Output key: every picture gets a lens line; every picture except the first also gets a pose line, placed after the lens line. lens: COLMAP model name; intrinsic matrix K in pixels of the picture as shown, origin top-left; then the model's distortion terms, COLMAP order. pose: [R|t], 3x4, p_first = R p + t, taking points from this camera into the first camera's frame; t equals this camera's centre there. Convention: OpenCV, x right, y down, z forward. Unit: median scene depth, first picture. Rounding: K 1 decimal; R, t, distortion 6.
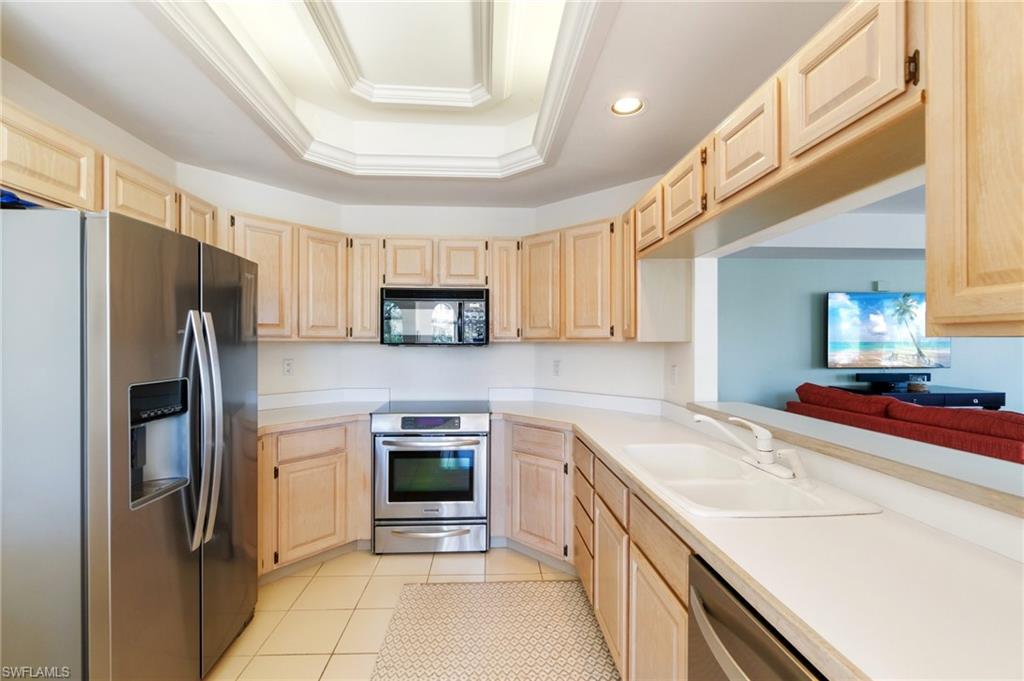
lens RADIAL K [[442.7, 0, 502.1], [0, 442.7, 346.7], [0, 0, 1]] dist [-0.004396, 0.001387]
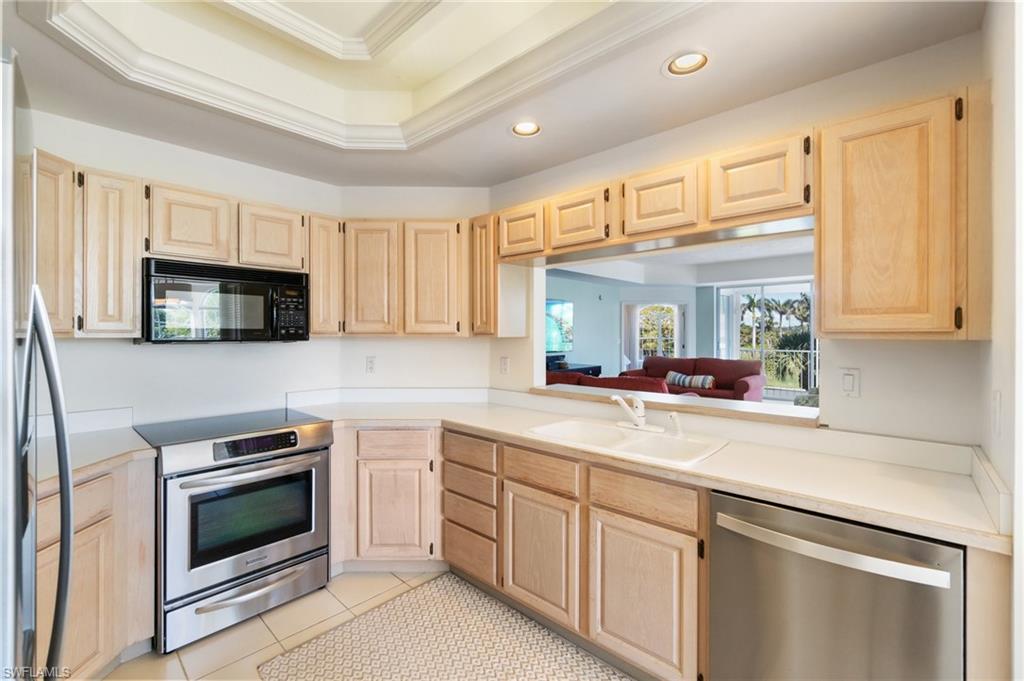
lens RADIAL K [[442.7, 0, 499.0], [0, 442.7, 337.7], [0, 0, 1]] dist [-0.004396, 0.001387]
pose [[0.721257, -0.008798, 0.692612, -0.384559], [0.006839, 0.999961, 0.005581, -0.013469], [-0.692634, 0.000712, 0.721289, 0.164505]]
